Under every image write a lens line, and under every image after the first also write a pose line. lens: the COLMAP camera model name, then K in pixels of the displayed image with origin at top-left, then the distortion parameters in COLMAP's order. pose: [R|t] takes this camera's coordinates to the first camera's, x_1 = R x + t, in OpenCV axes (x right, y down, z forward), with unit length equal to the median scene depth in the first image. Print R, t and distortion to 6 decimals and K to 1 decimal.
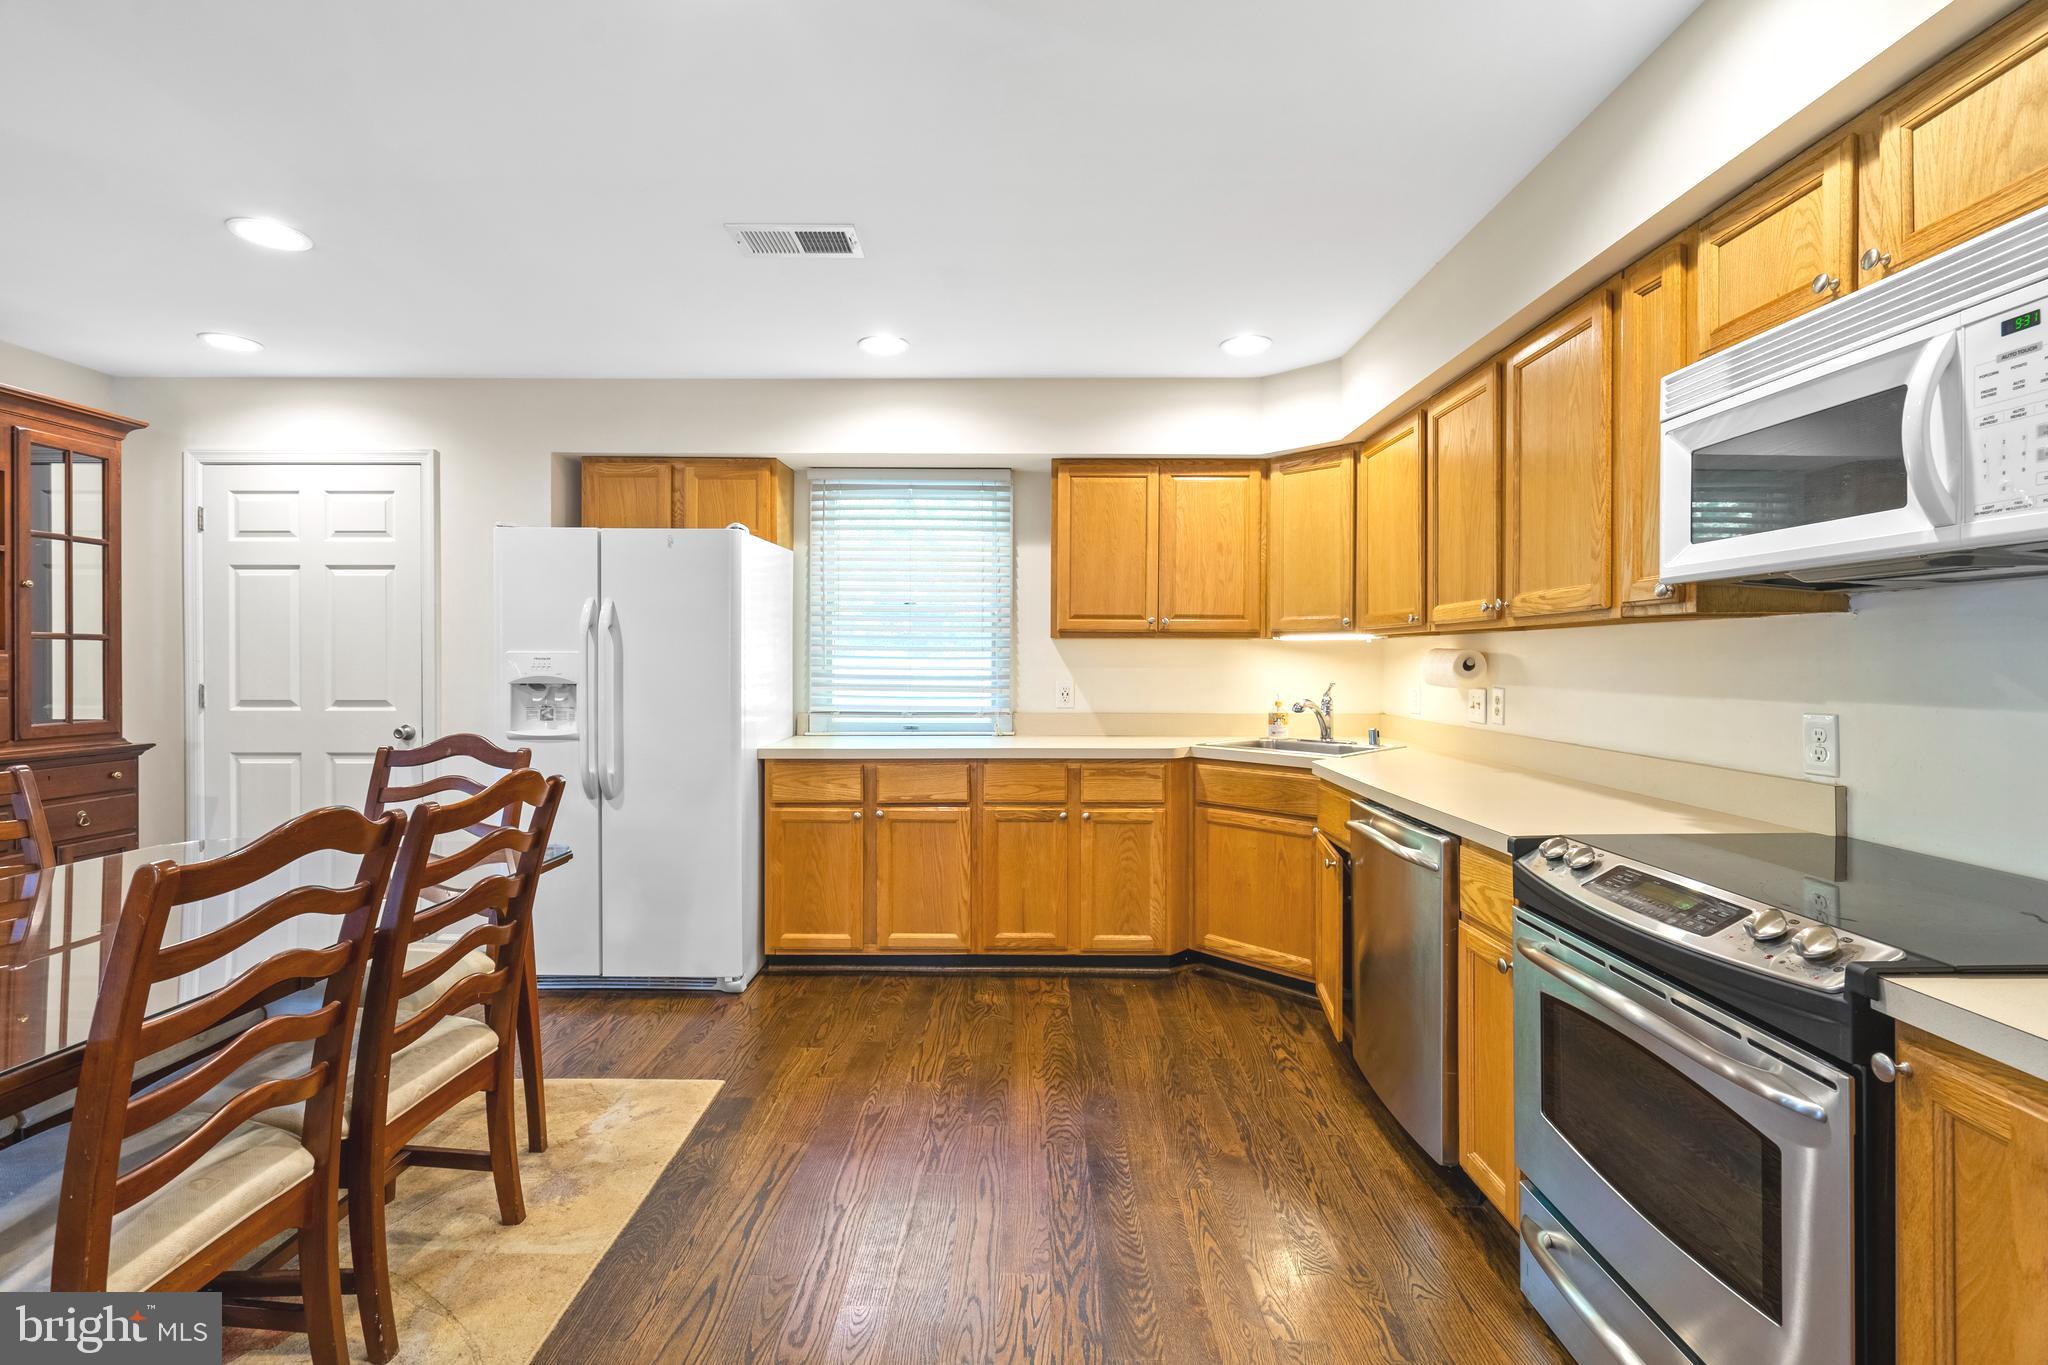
lens RADIAL K [[940.2, 0, 1033.6], [0, 940.2, 667.7], [0, 0, 1]] dist [0.000776, 0.000465]
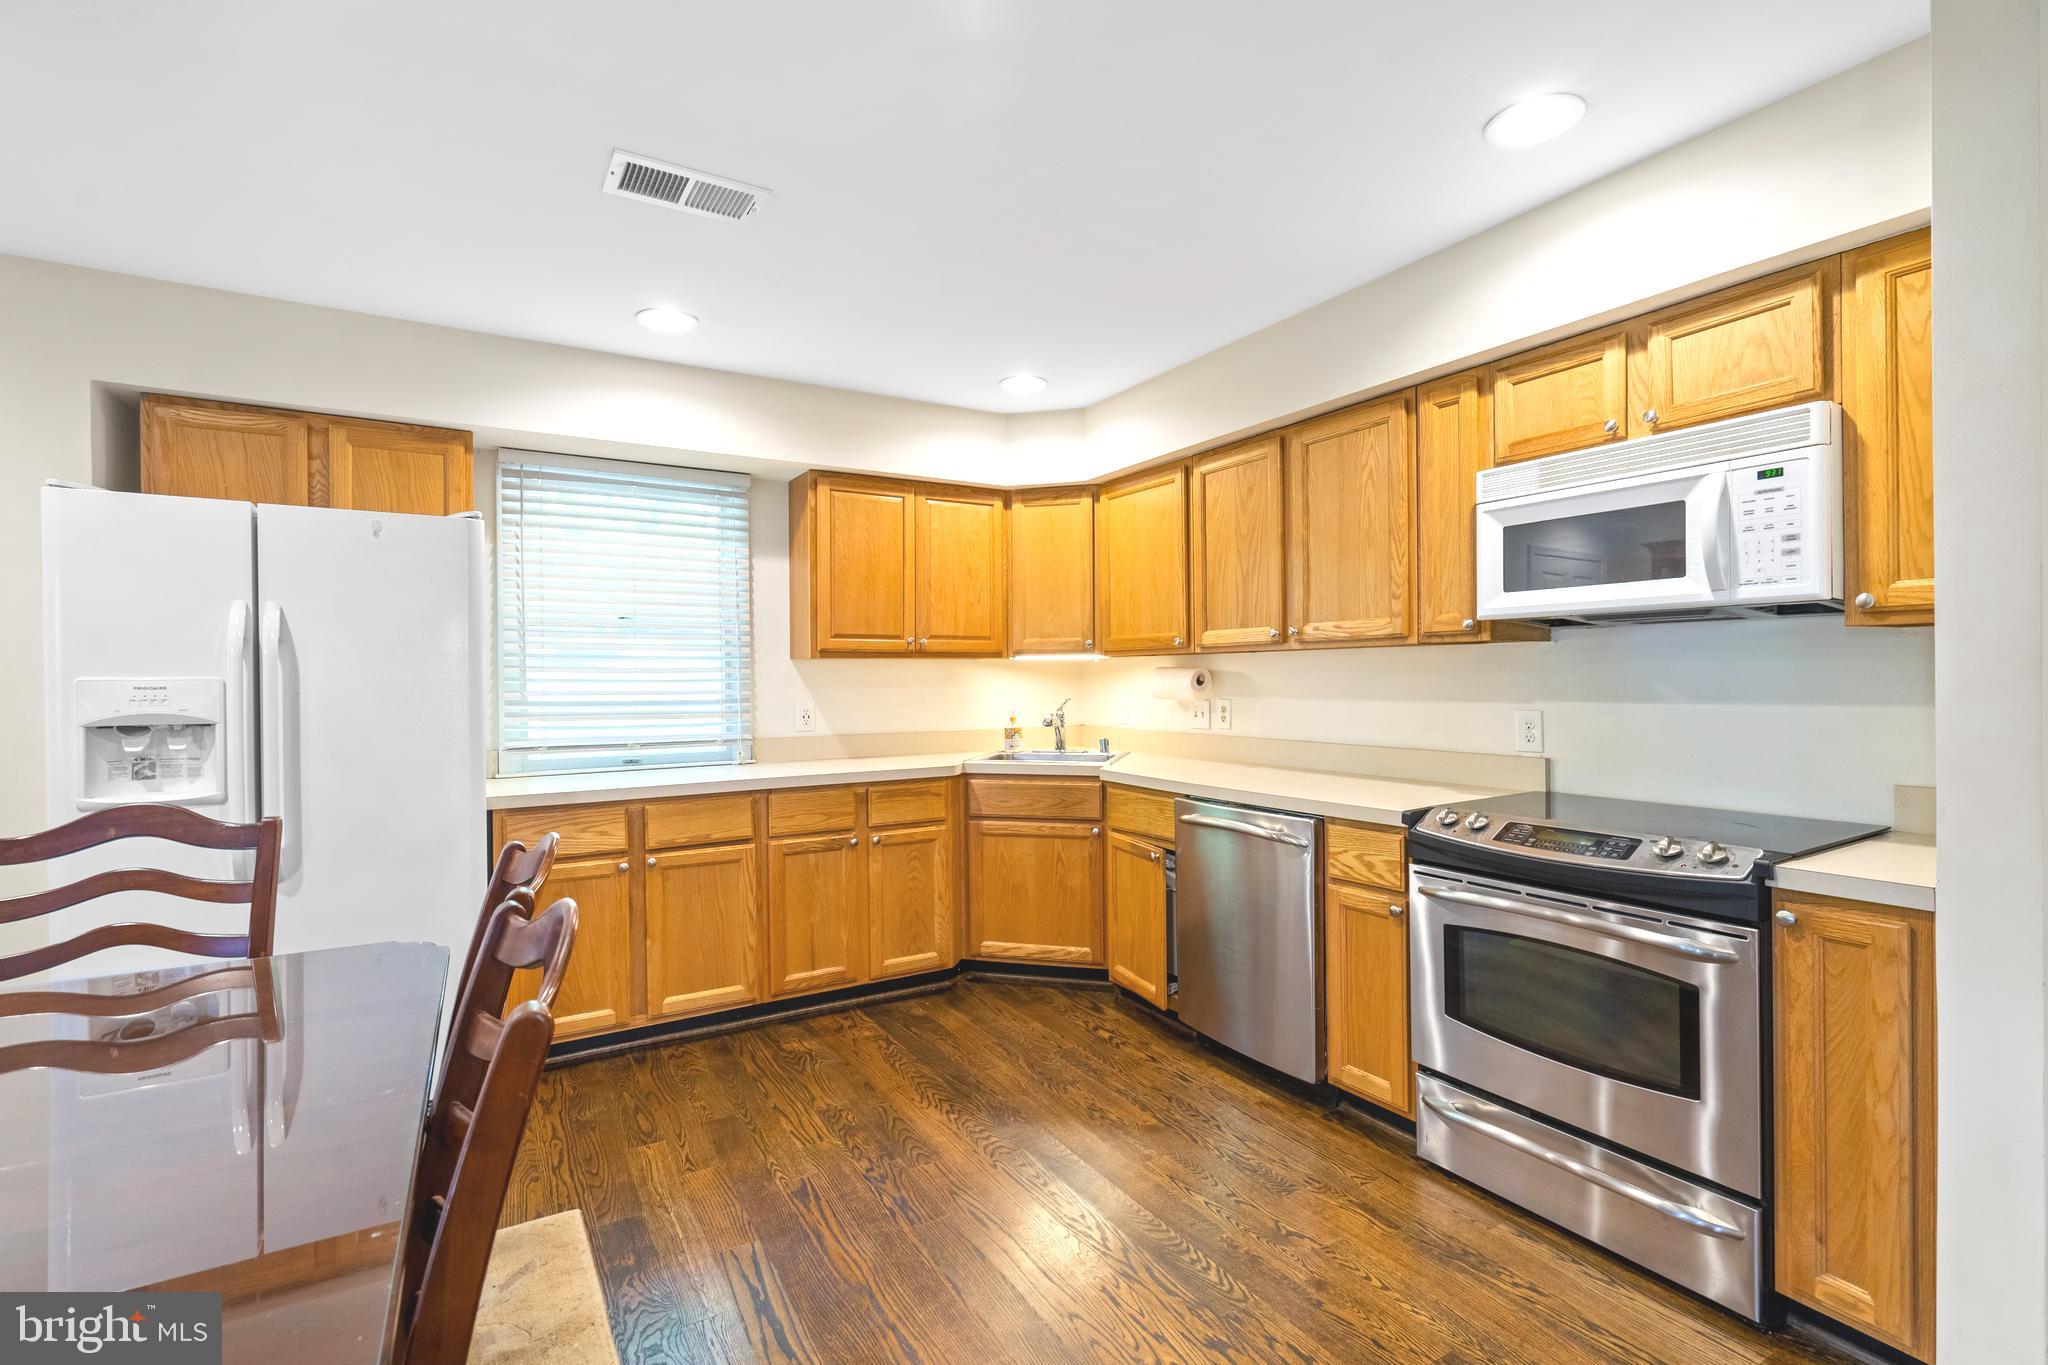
lens RADIAL K [[940.2, 0, 1029.4], [0, 940.2, 683.8], [0, 0, 1]] dist [0.000776, 0.000465]
pose [[0.850864, -0.014064, 0.525197, -0.348189], [0.015738, 0.999875, 0.001278, -0.003678], [-0.525150, 0.007178, 0.850980, 0.091886]]
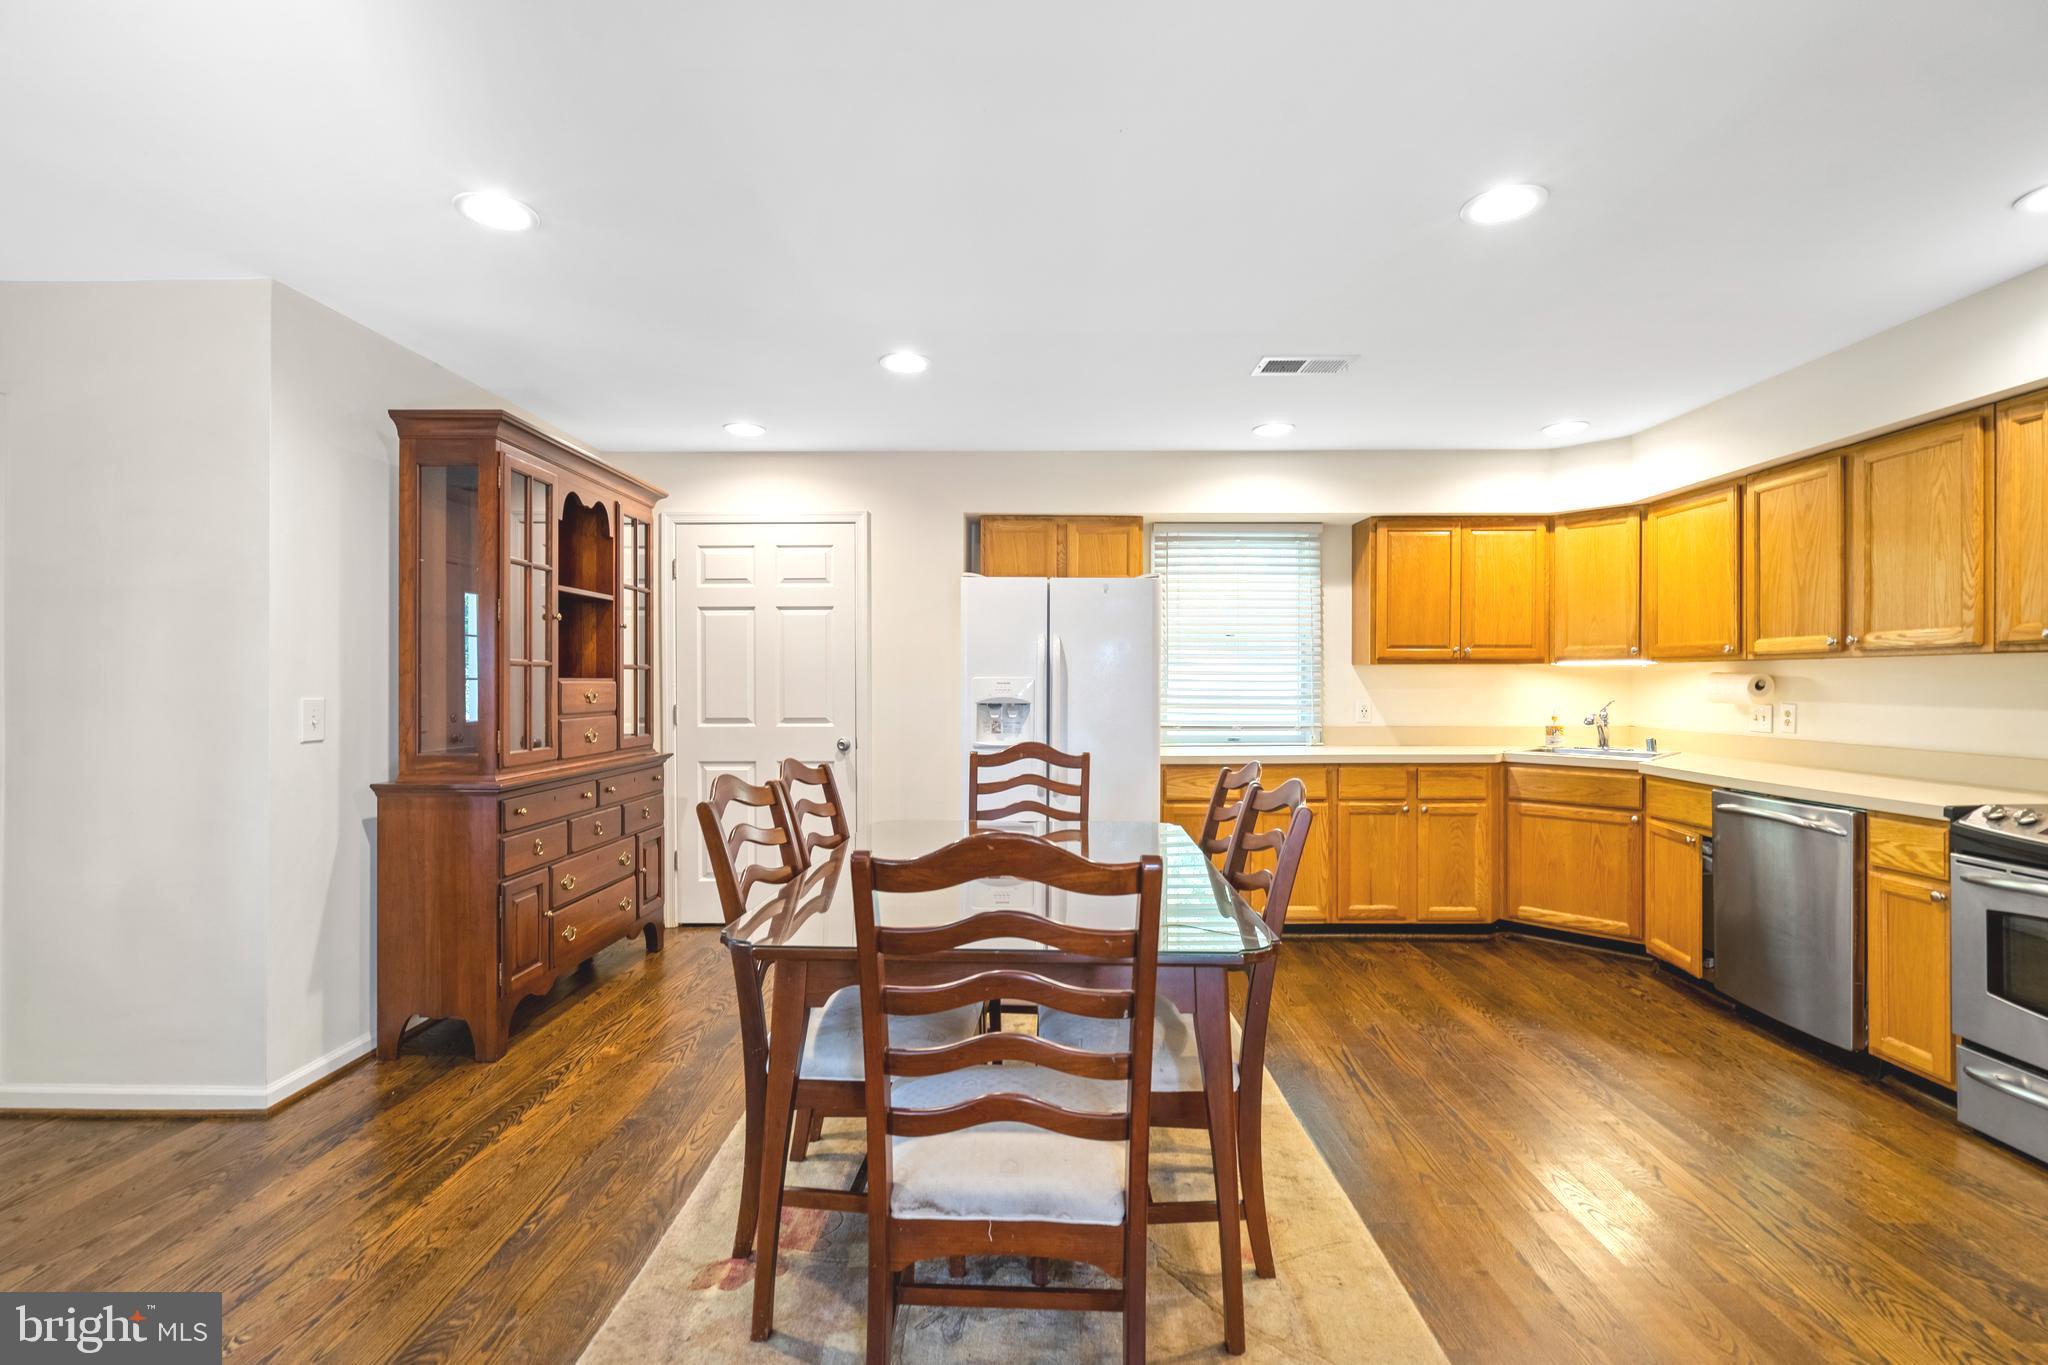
lens RADIAL K [[940.2, 0, 1021.6], [0, 940.2, 686.2], [0, 0, 1]] dist [0.000776, 0.000465]
pose [[0.999992, -0.003946, -0.001118, -0.509513], [0.003944, 0.999990, -0.001870, -0.003443], [0.001126, 0.001866, 0.999998, -0.247890]]
